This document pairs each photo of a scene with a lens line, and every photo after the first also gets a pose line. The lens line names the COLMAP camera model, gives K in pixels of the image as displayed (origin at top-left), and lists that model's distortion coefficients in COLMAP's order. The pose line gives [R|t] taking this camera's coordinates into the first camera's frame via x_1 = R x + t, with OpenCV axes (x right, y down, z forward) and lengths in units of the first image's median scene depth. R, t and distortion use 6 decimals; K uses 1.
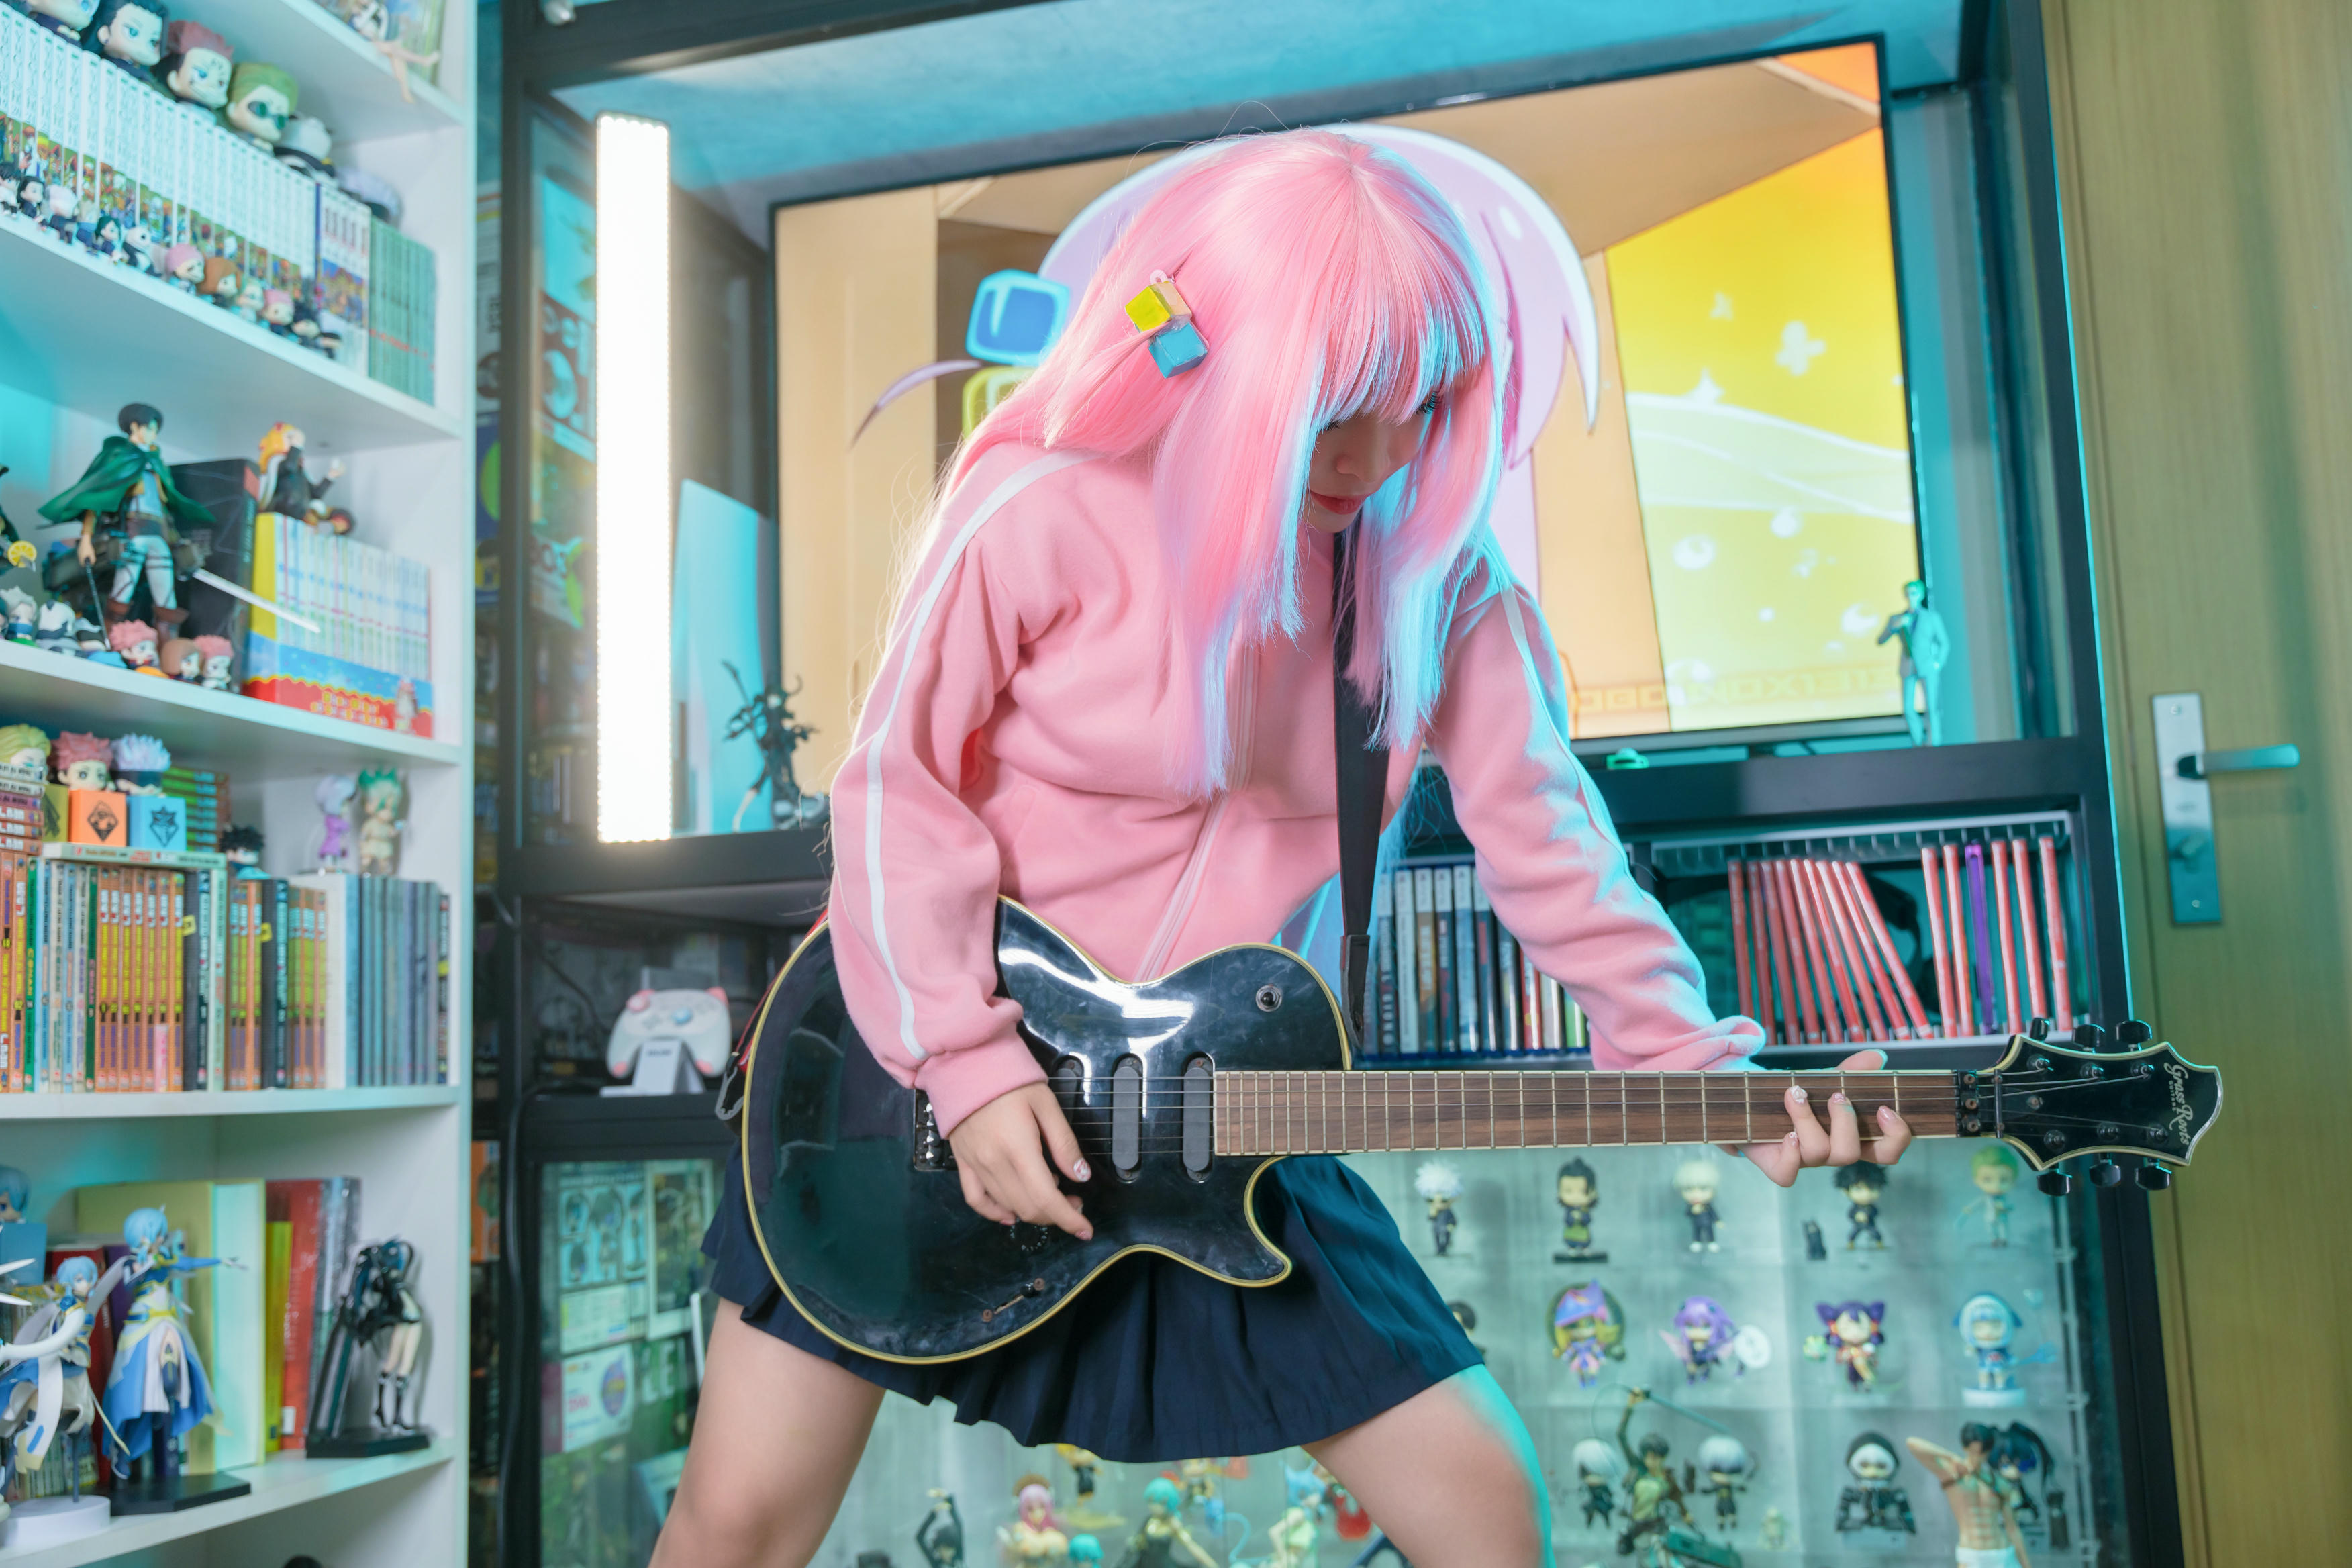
lens RADIAL K [[2293.3, 0, 1191.2], [0, 2293.3, 790.9], [0, 0, 1]] dist [0.006745, 0.000000]
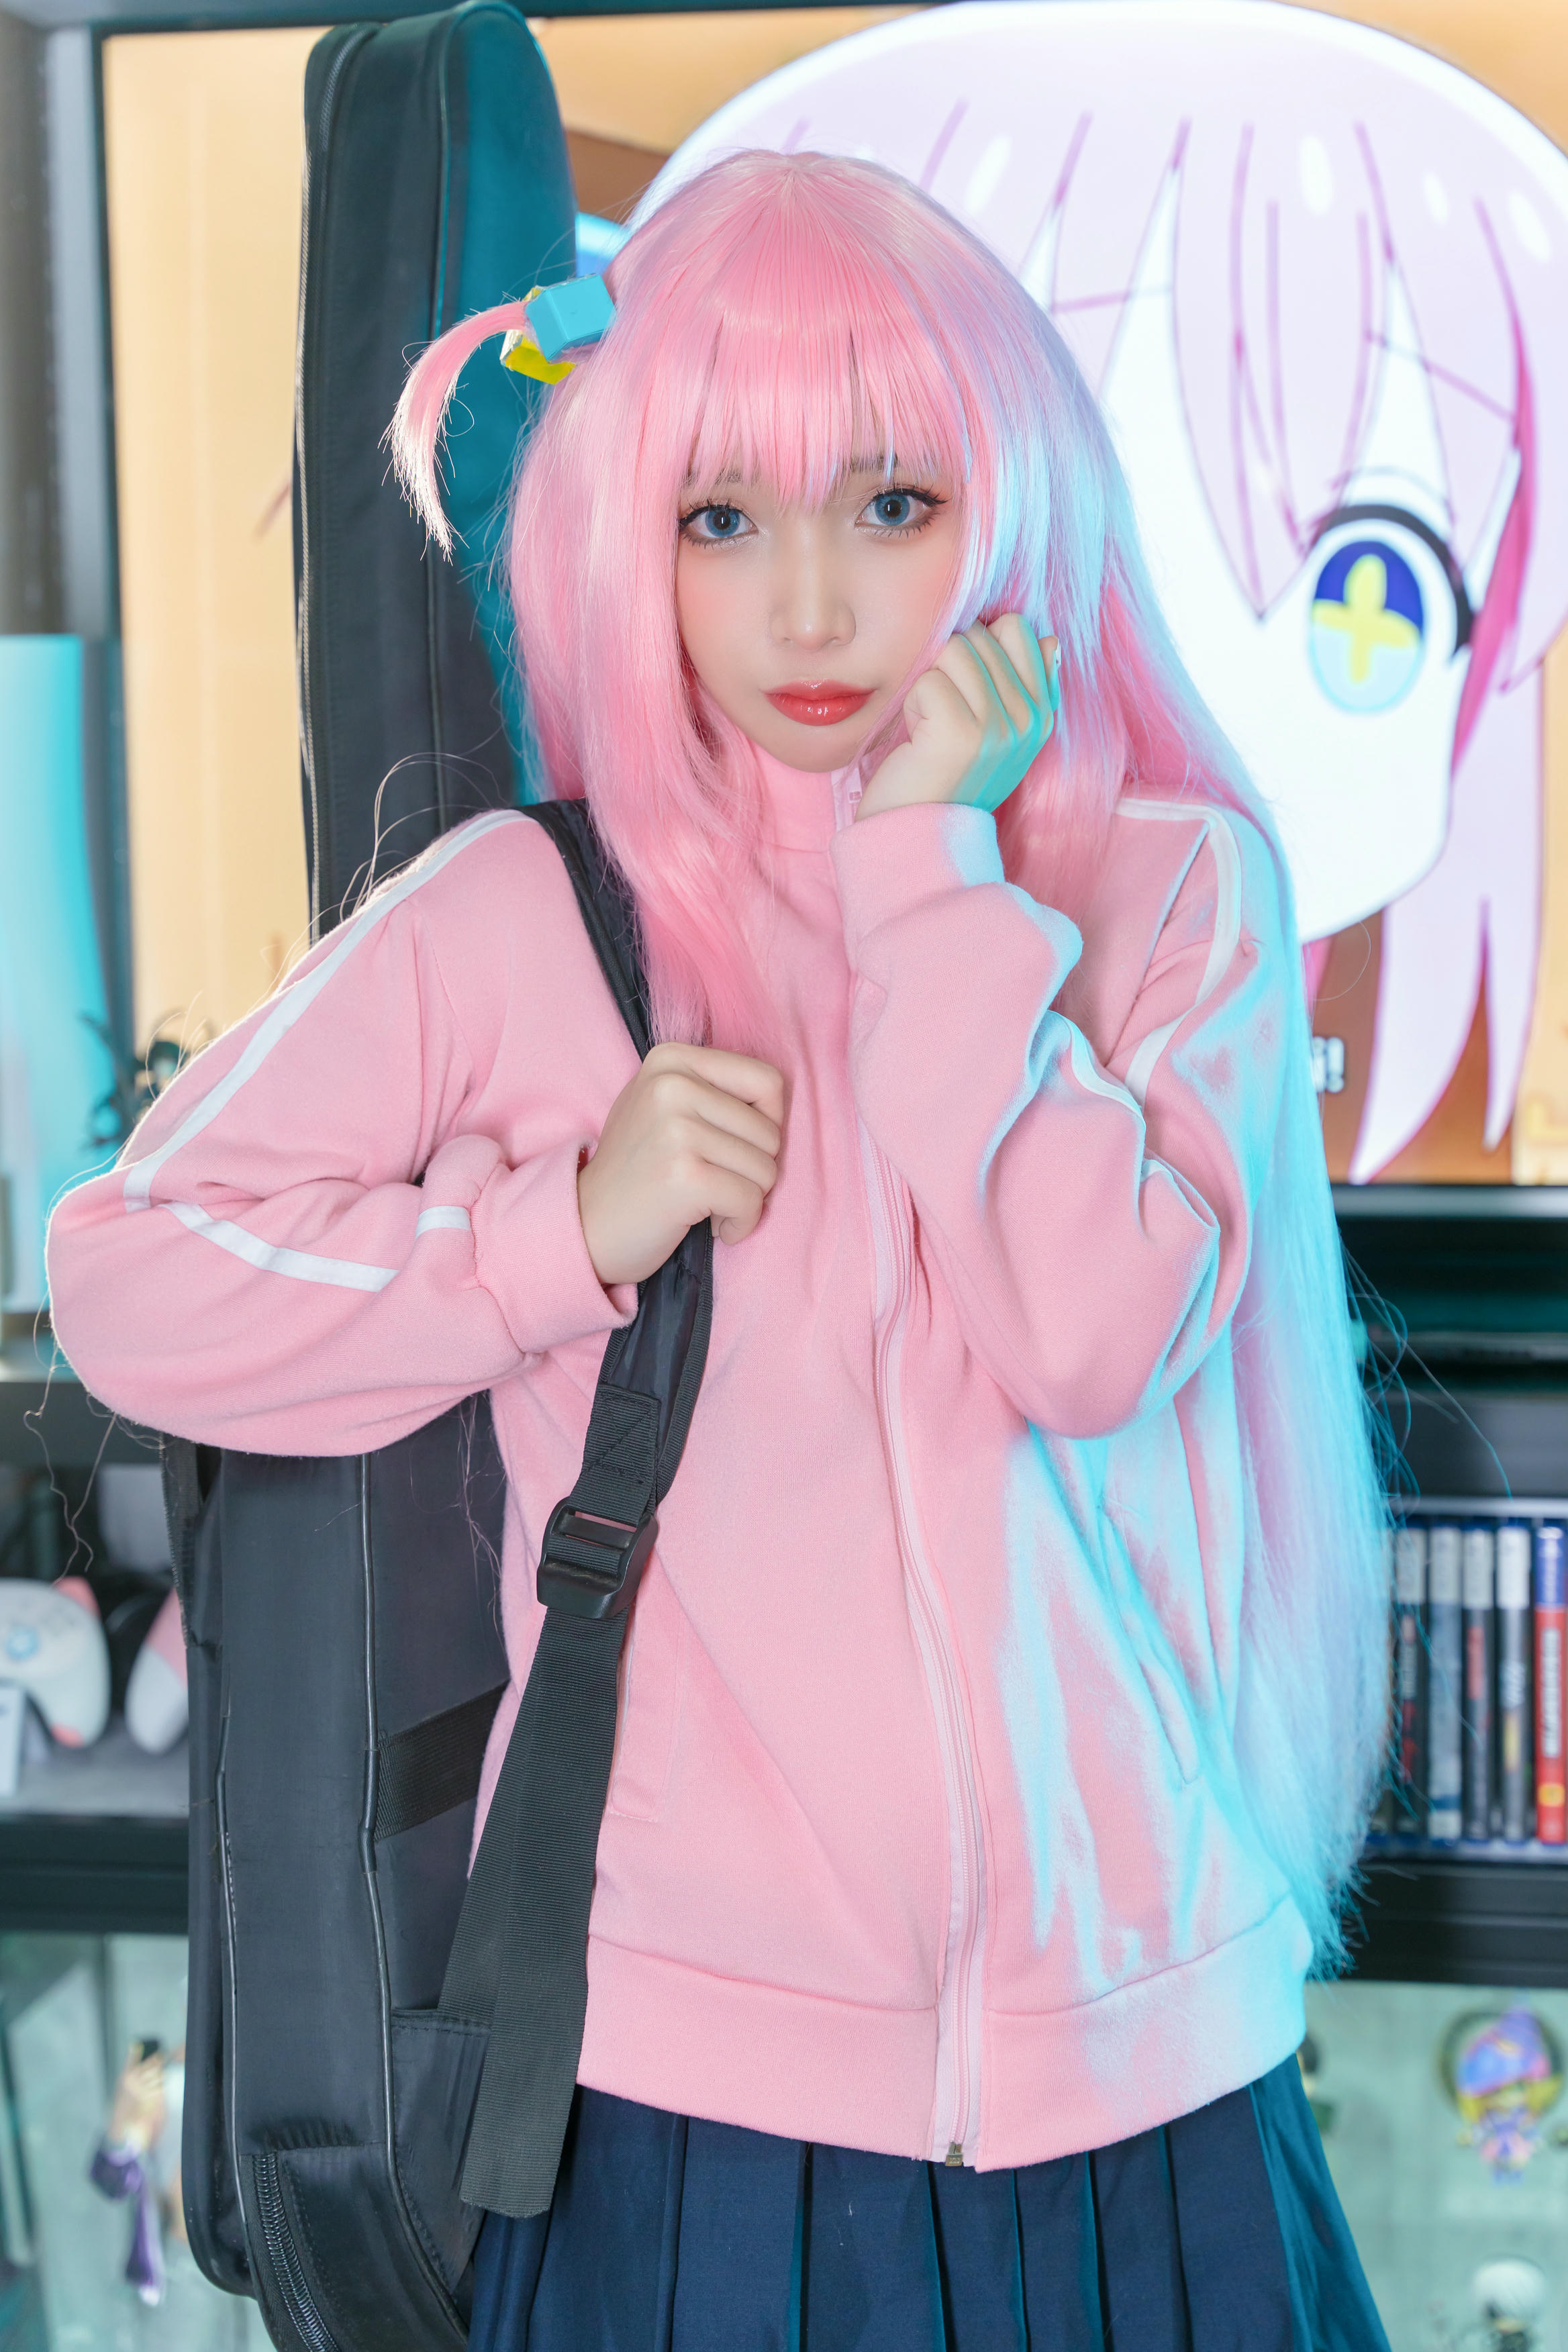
lens RADIAL K [[4524.4, 0, 771.6], [0, 4524.4, 1156.0], [0, 0, 1]] dist [0.039428, 0.000000]
pose [[0.992918, 0.008538, 0.118498, -0.174620], [-0.037228, 0.969541, 0.242082, -0.303402], [-0.112822, -0.244779, 0.962992, -0.075647]]
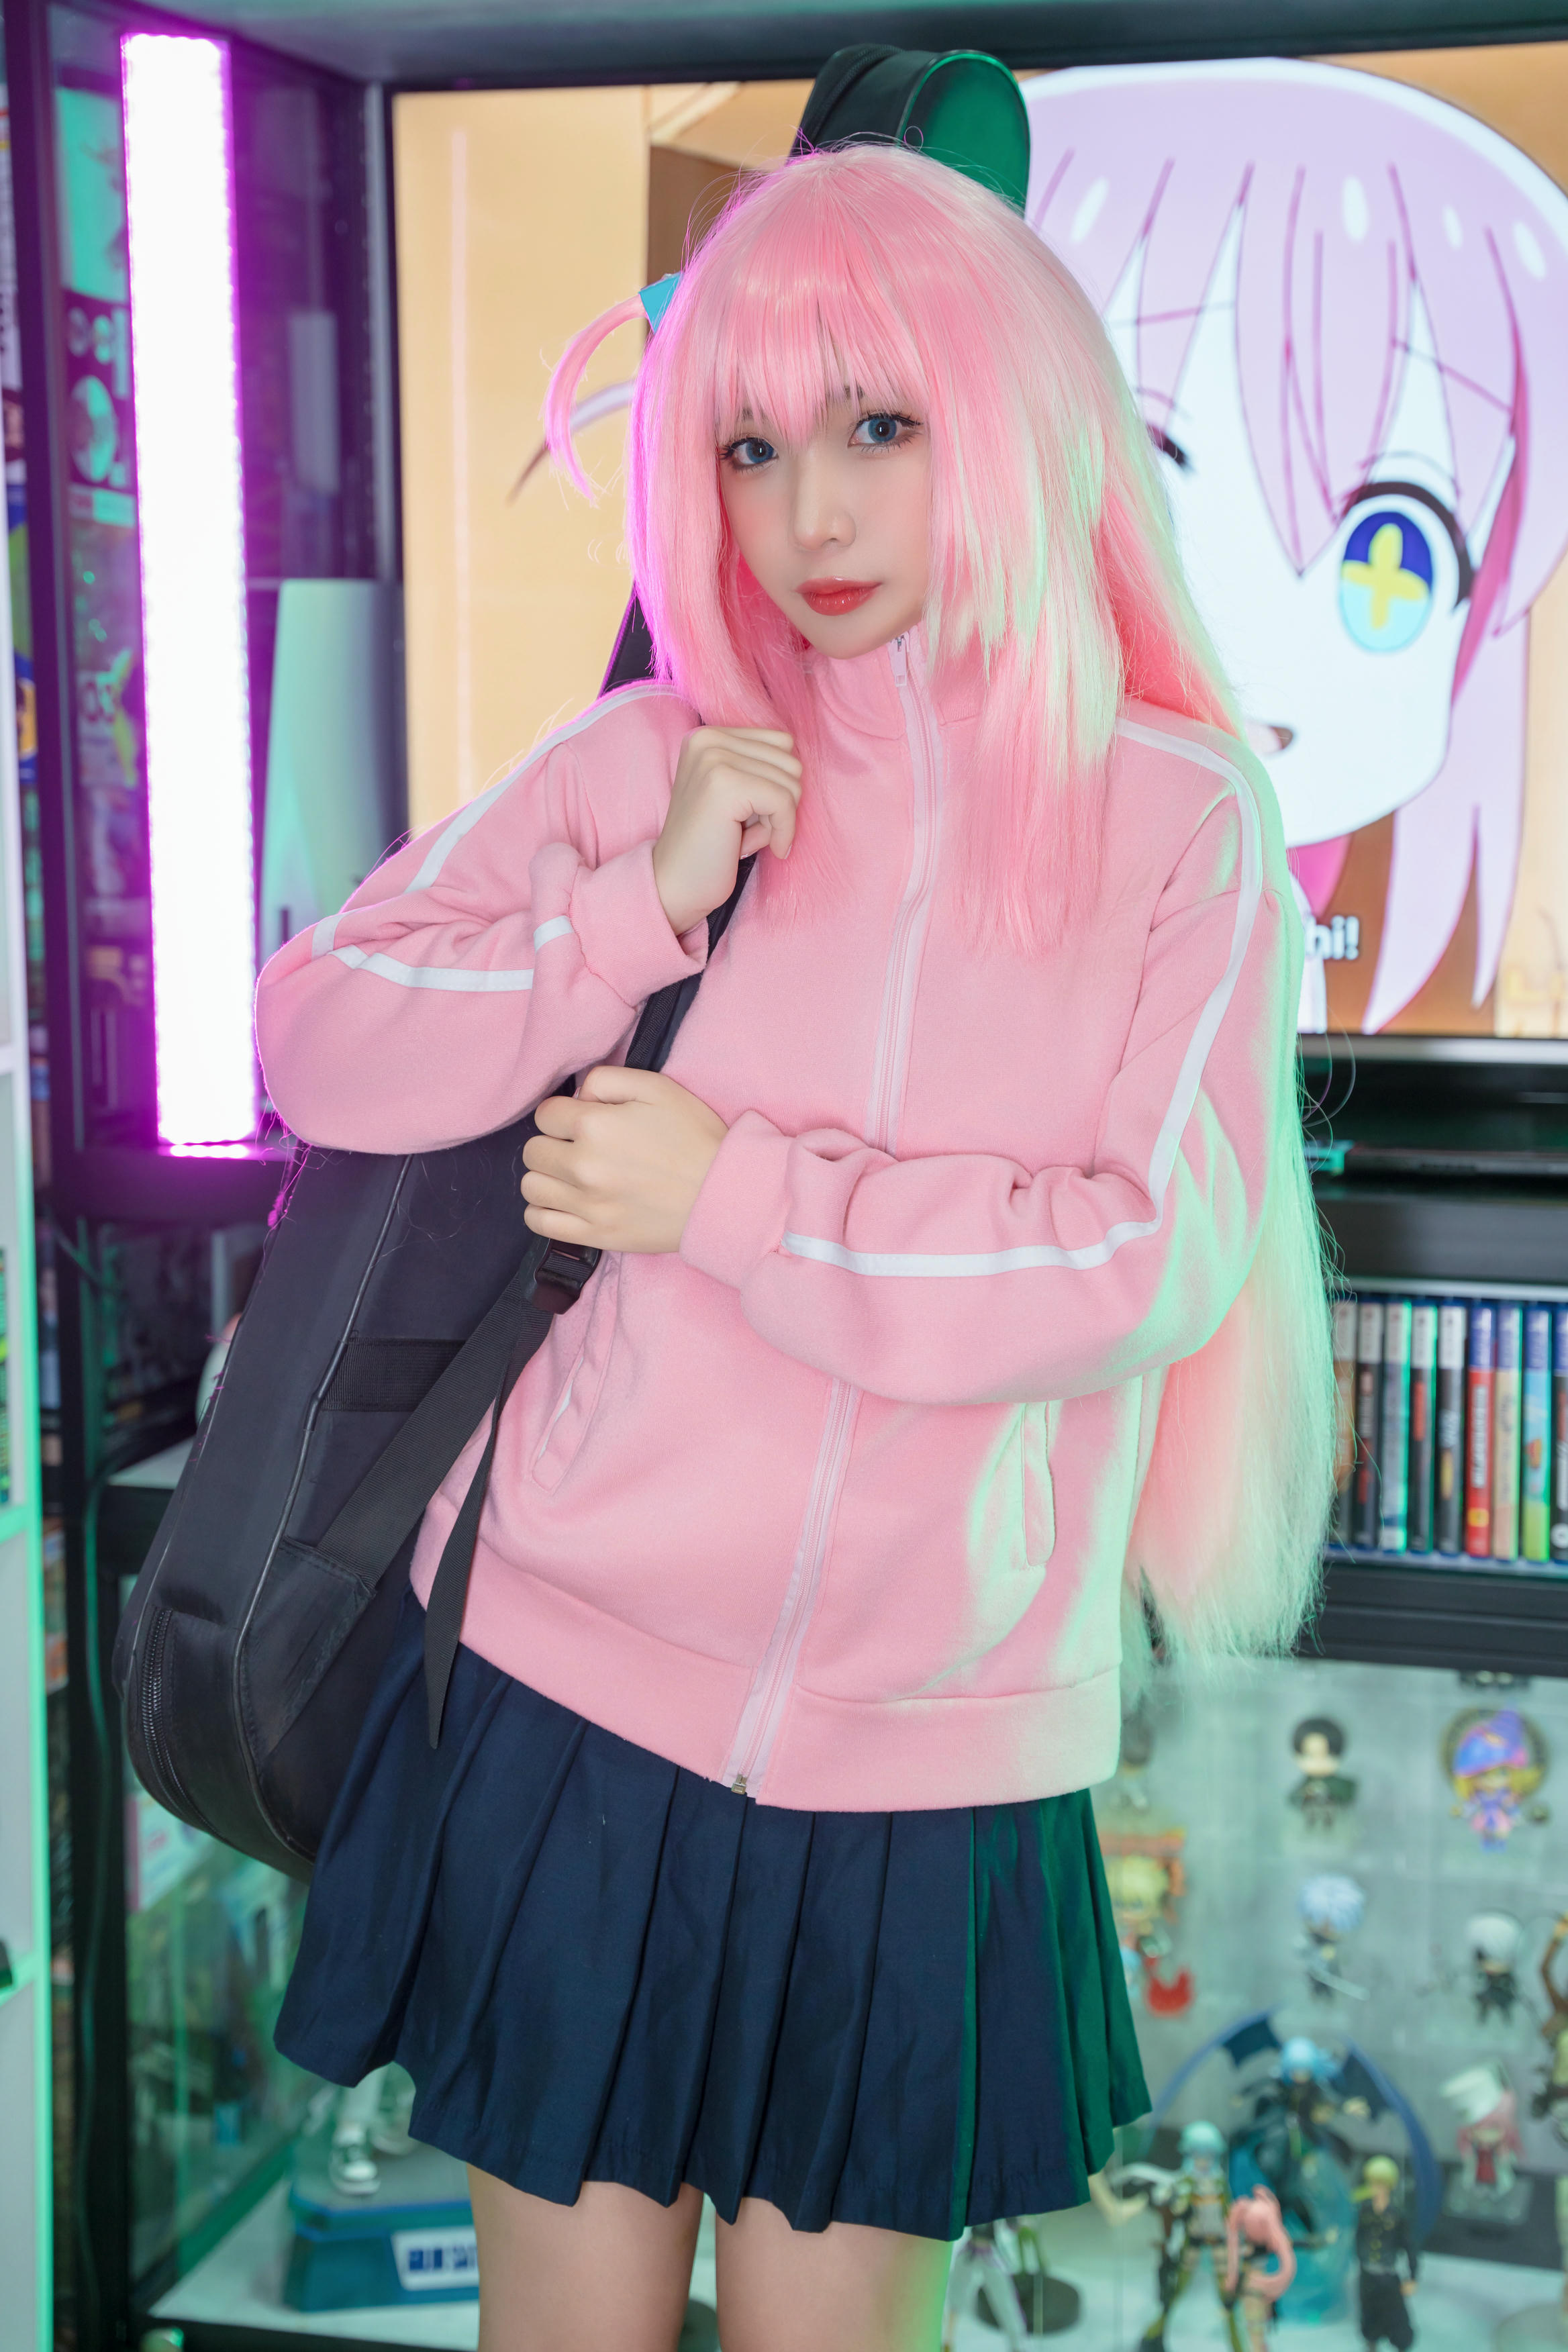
lens RADIAL K [[3853.6, 0, 787.5], [0, 3853.6, 1165.2], [0, 0, 1]] dist [0.205898, 0.000000]
pose [[0.999253, 0.030993, 0.023087, -0.099595], [-0.036114, 0.961542, 0.272275, -0.310760], [-0.013760, -0.272905, 0.961942, -0.175247]]
